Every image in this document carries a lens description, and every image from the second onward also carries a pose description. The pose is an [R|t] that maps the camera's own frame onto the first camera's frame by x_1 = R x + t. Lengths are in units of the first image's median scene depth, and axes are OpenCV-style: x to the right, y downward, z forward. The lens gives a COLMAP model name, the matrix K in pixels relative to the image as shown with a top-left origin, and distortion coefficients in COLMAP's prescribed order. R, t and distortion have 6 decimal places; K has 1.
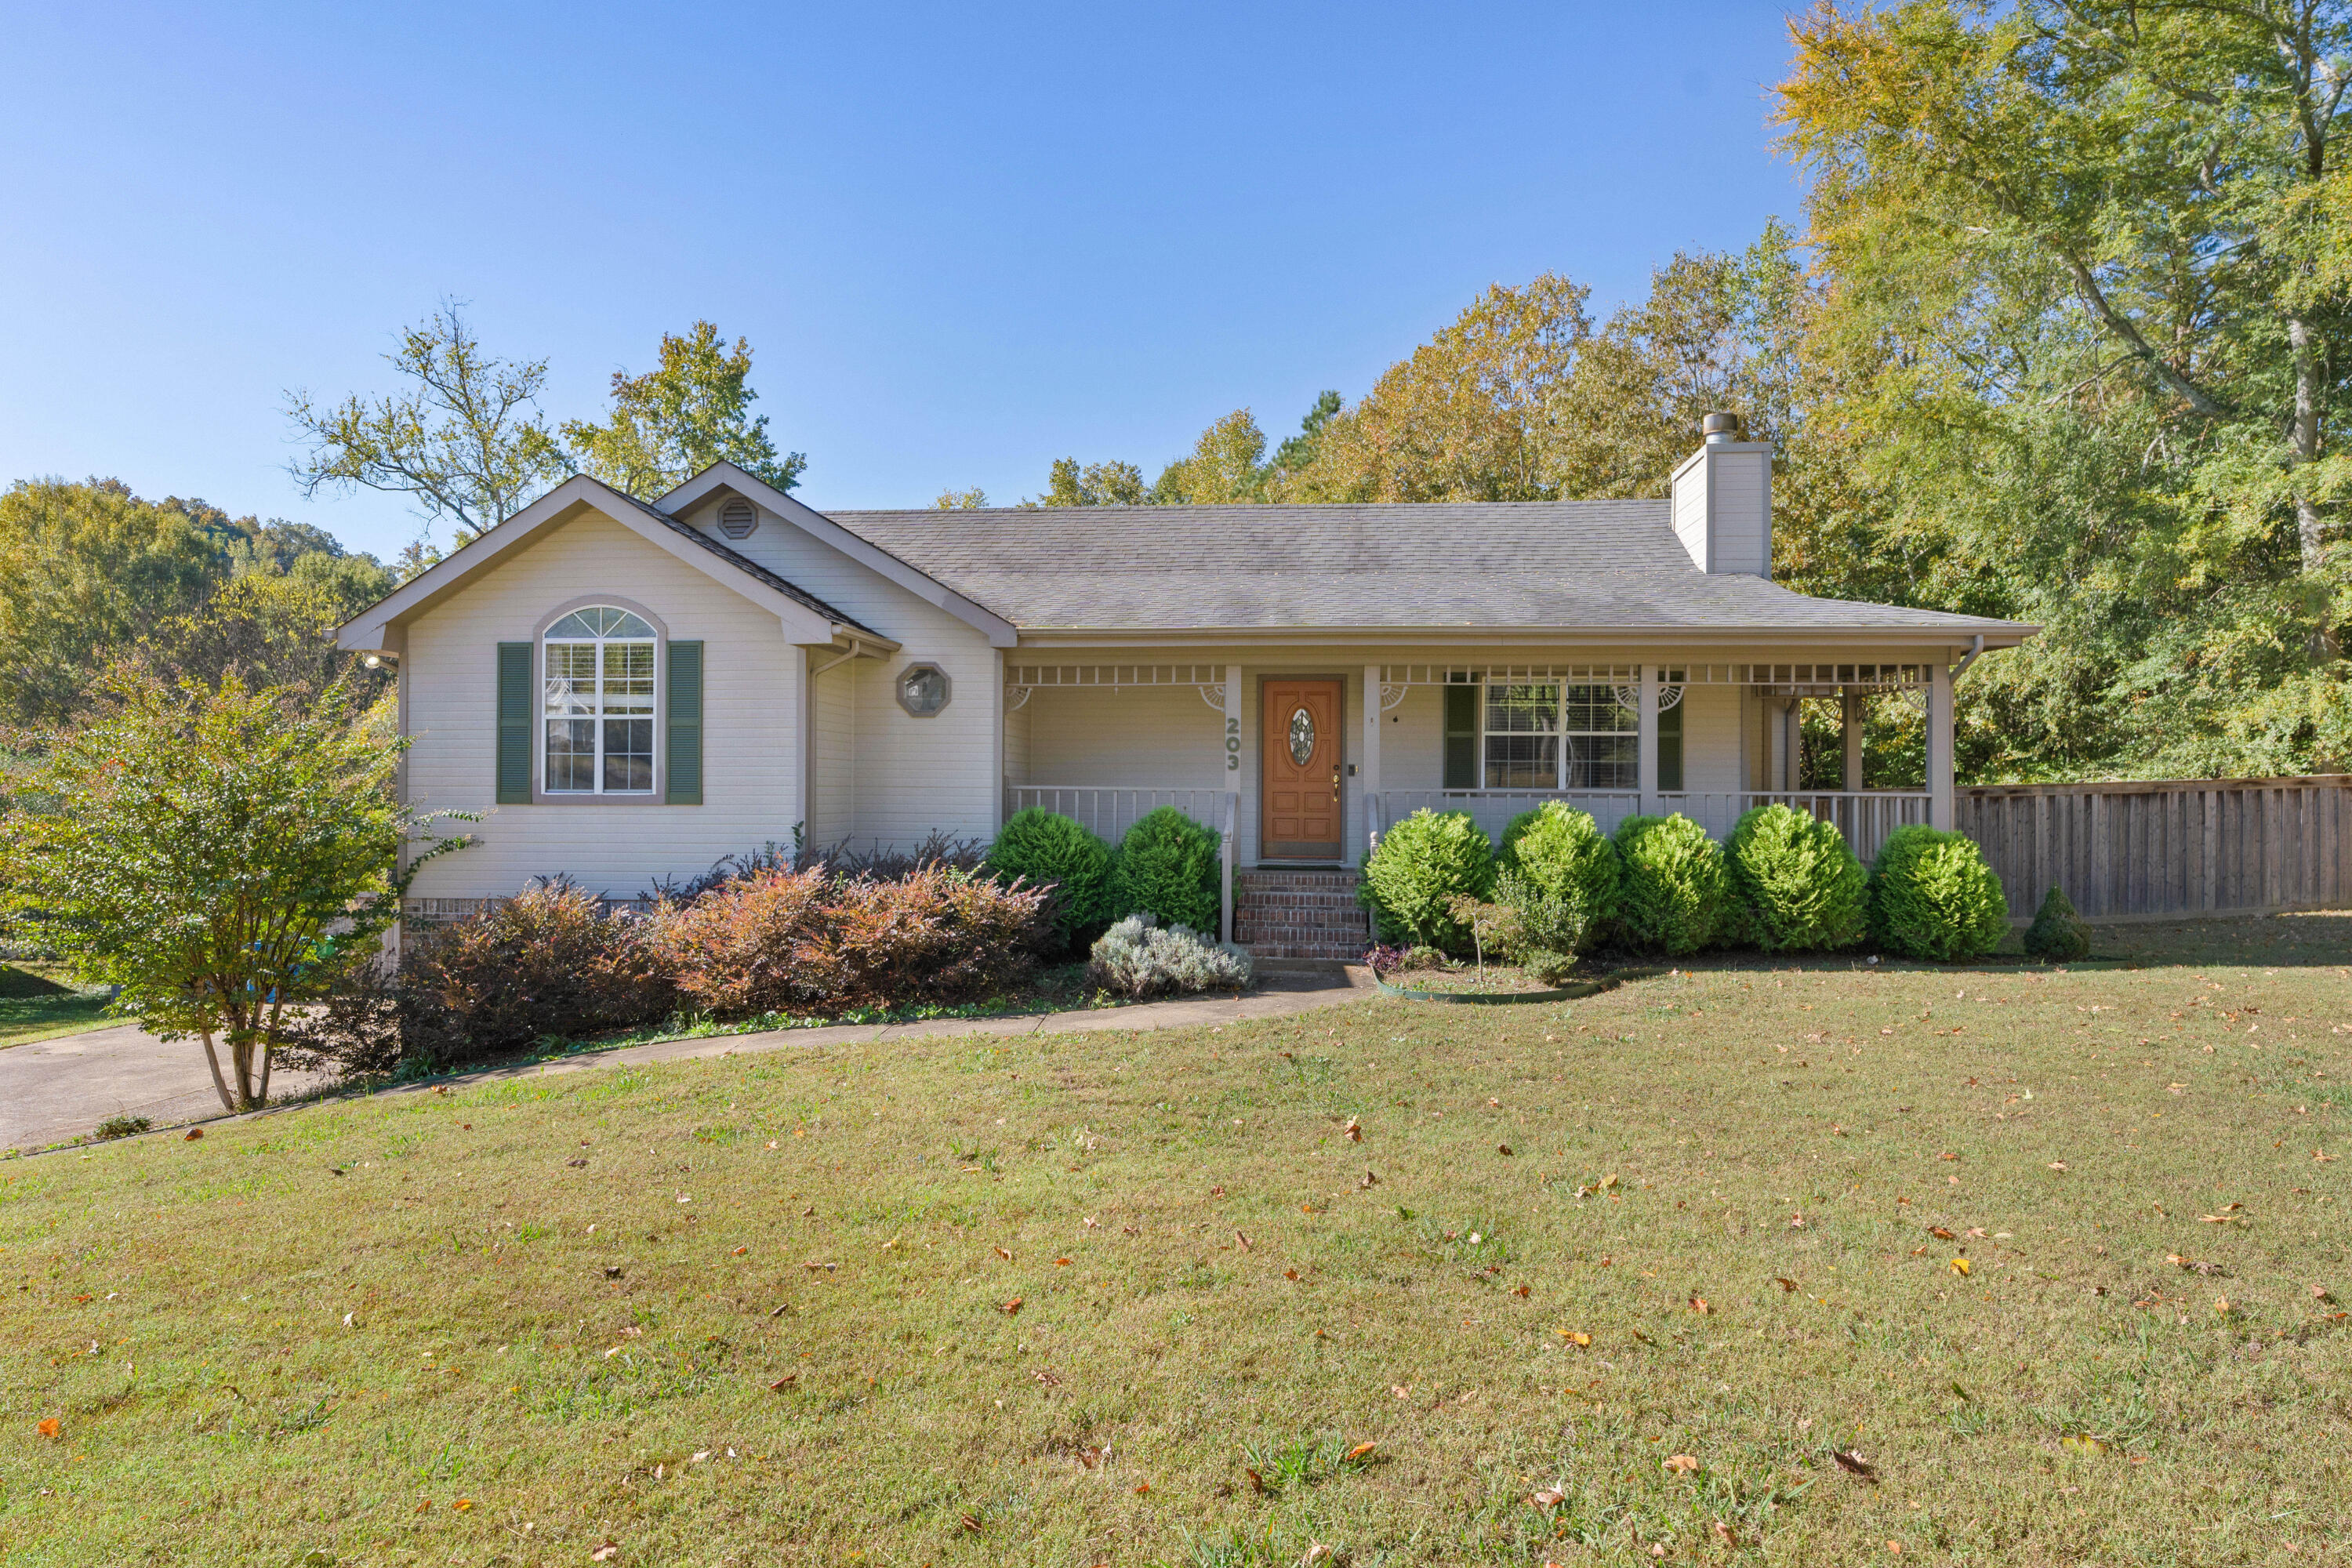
lens RADIAL K [[1424.8, 0, 1166.7], [0, 1424.8, 766.5], [0, 0, 1]] dist [0.003458, 0.001544]
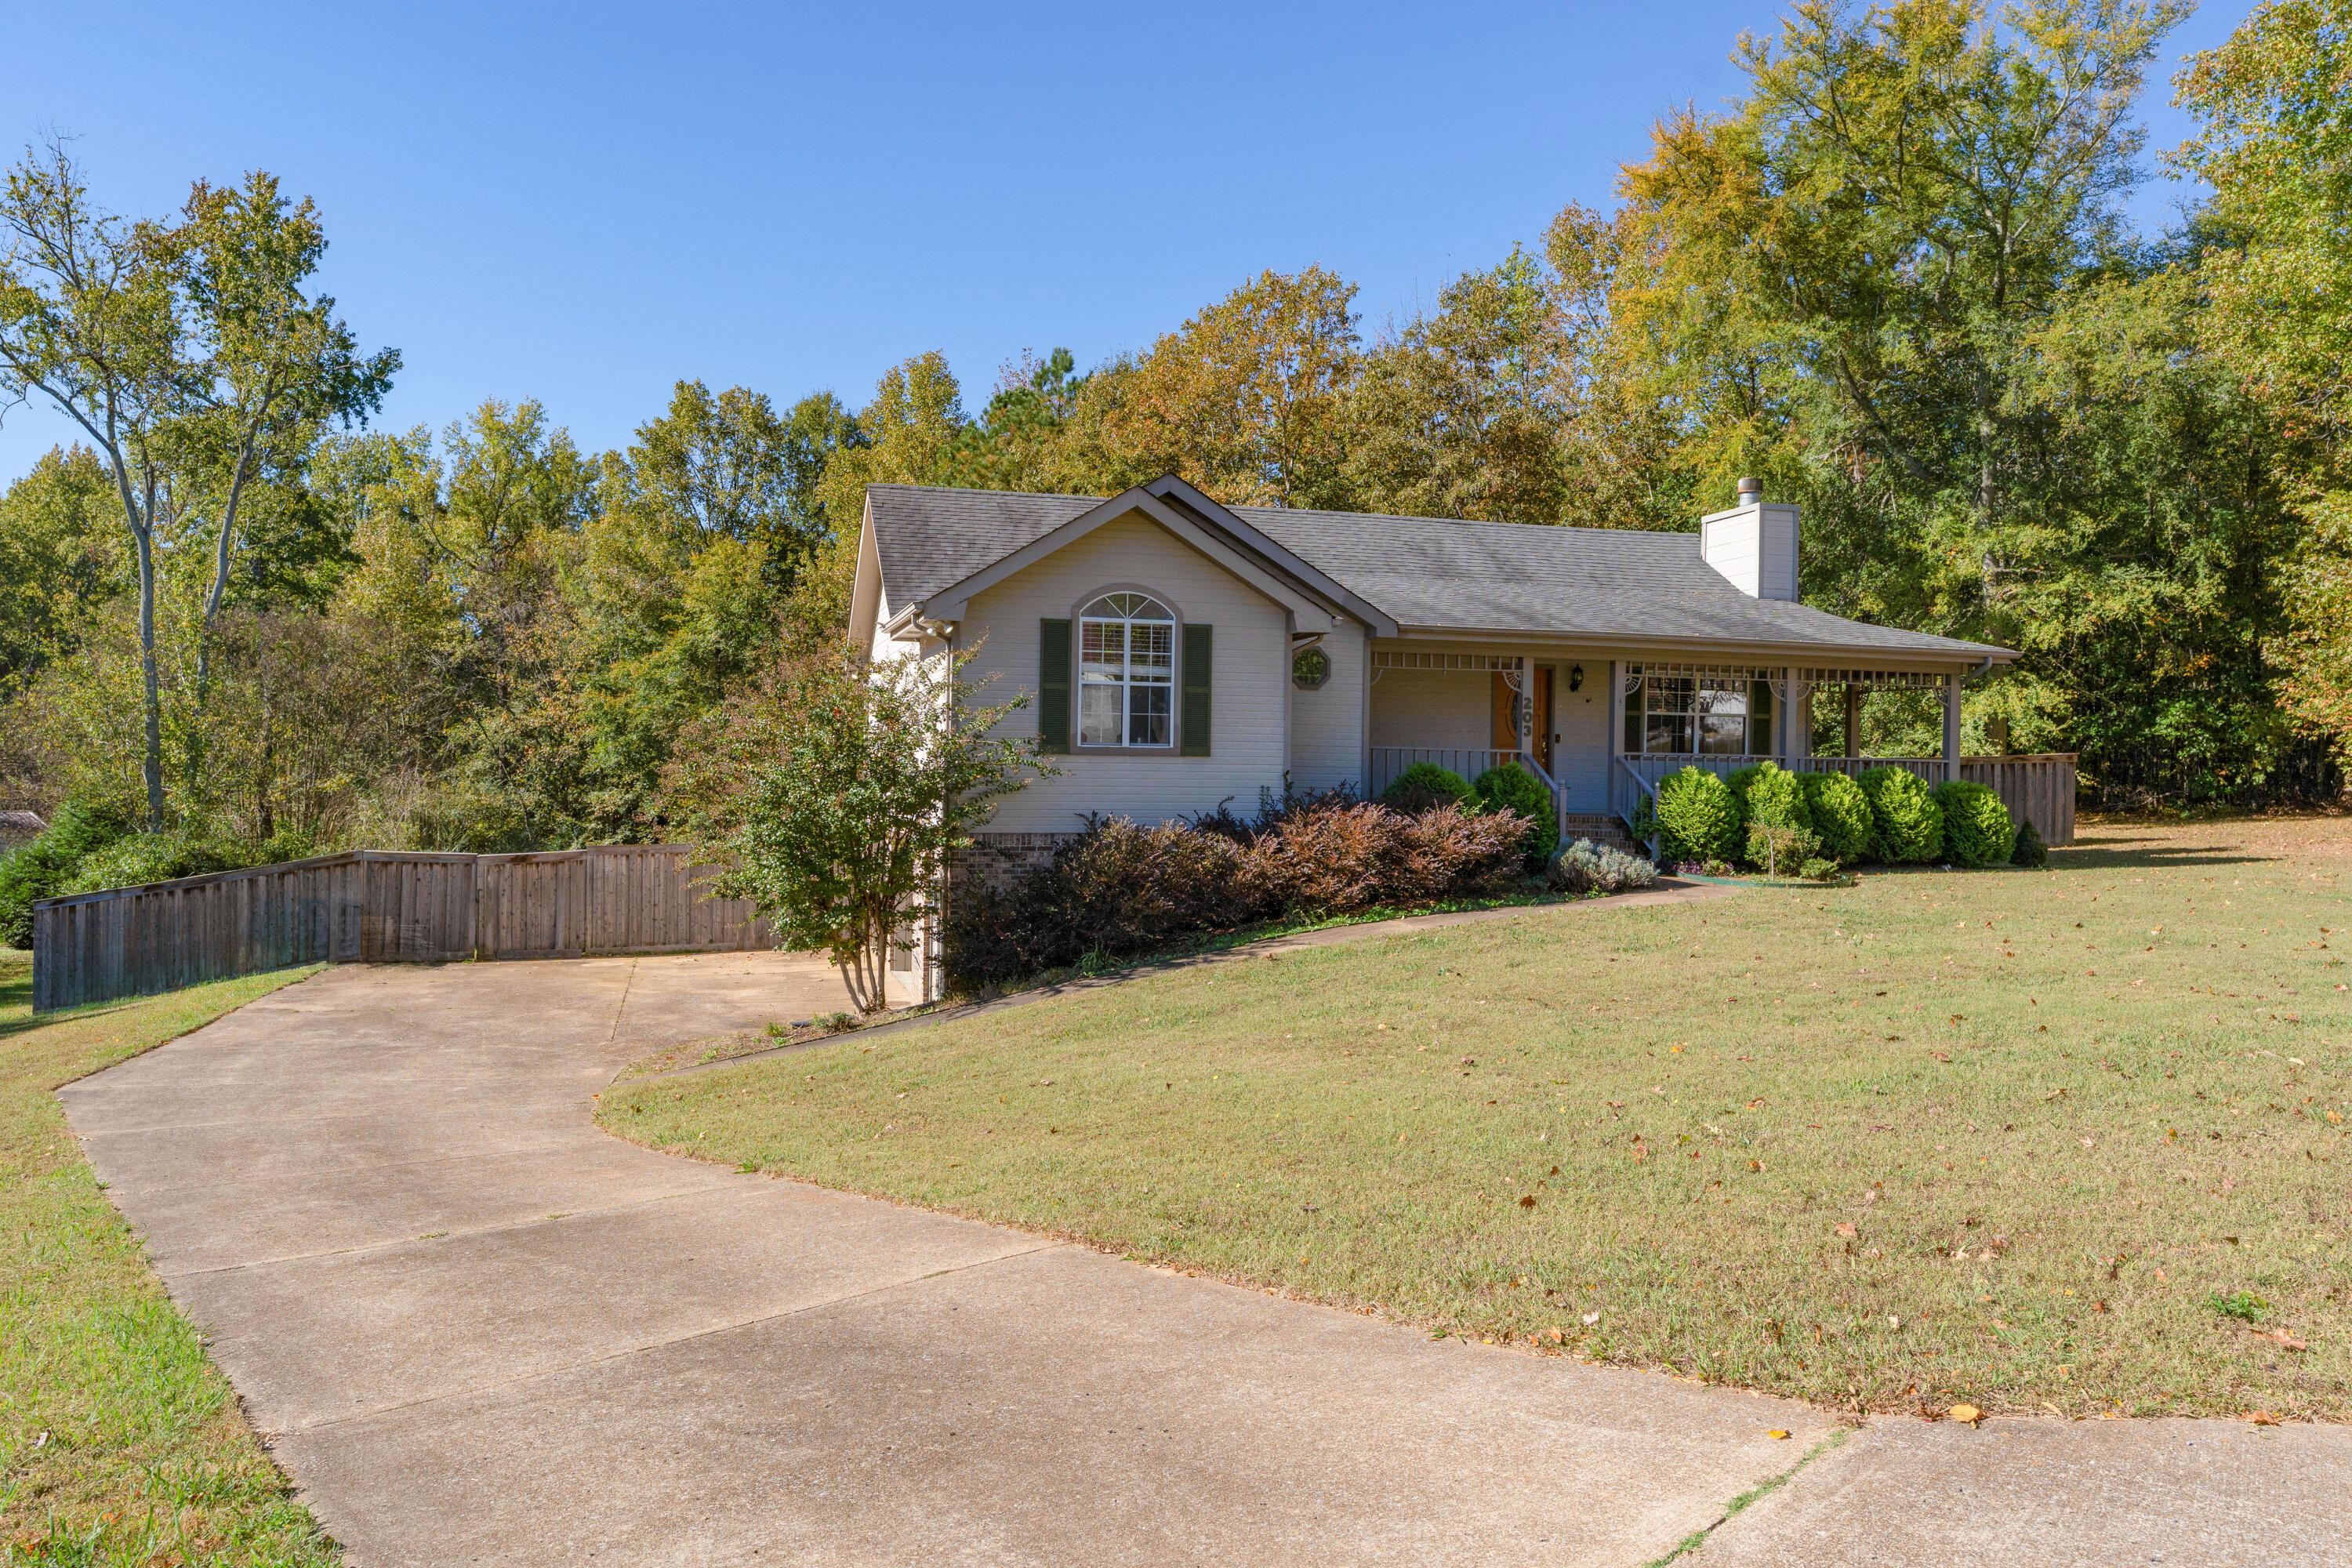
lens RADIAL K [[1665.3, 0, 1181.3], [0, 1665.3, 782.2], [0, 0, 1]] dist [0.001237, 0.000434]
pose [[0.932319, 0.007619, 0.361556, -0.874508], [-0.016247, 0.999651, 0.020828, 0.019405], [-0.361271, -0.025293, 0.932118, -0.350520]]
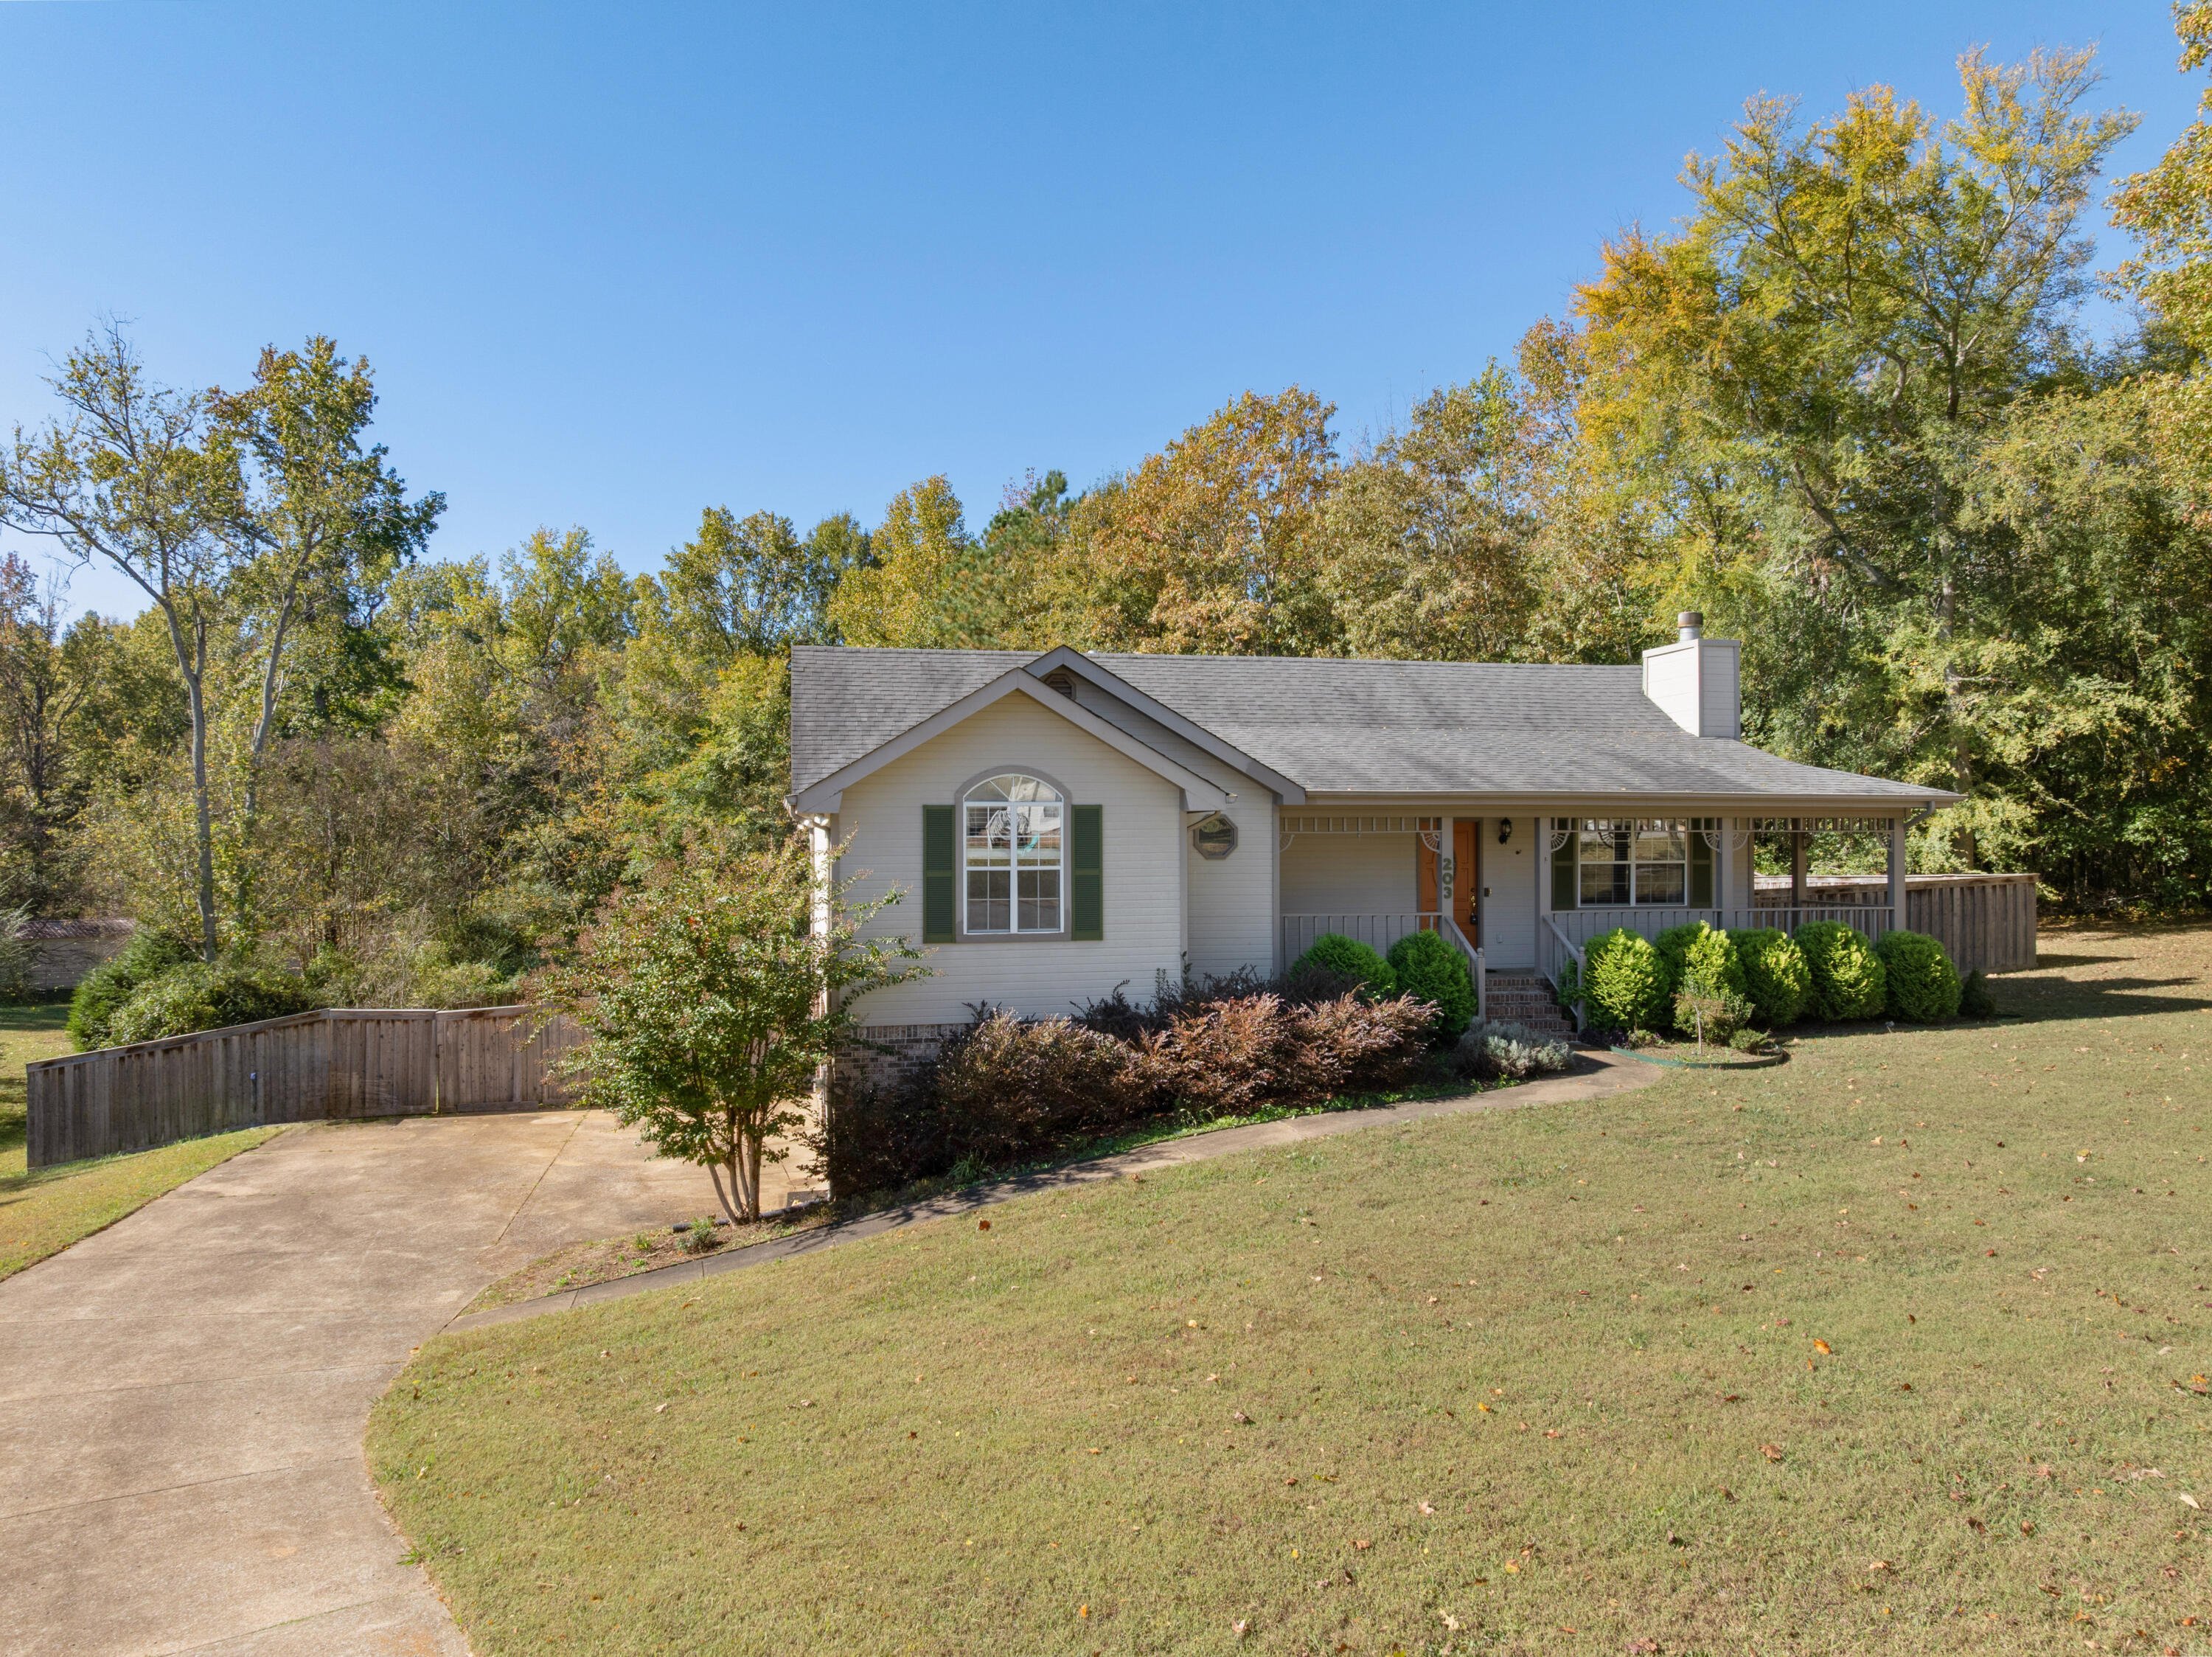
lens RADIAL K [[1560.9, 0, 1126.4], [0, 1560.9, 827.9], [0, 0, 1]] dist [-0.030419, -0.001355]
pose [[0.952008, -0.005147, 0.306030, -0.710423], [0.002887, 0.999965, 0.007836, -0.078681], [-0.306060, -0.006576, 0.951989, -0.266729]]
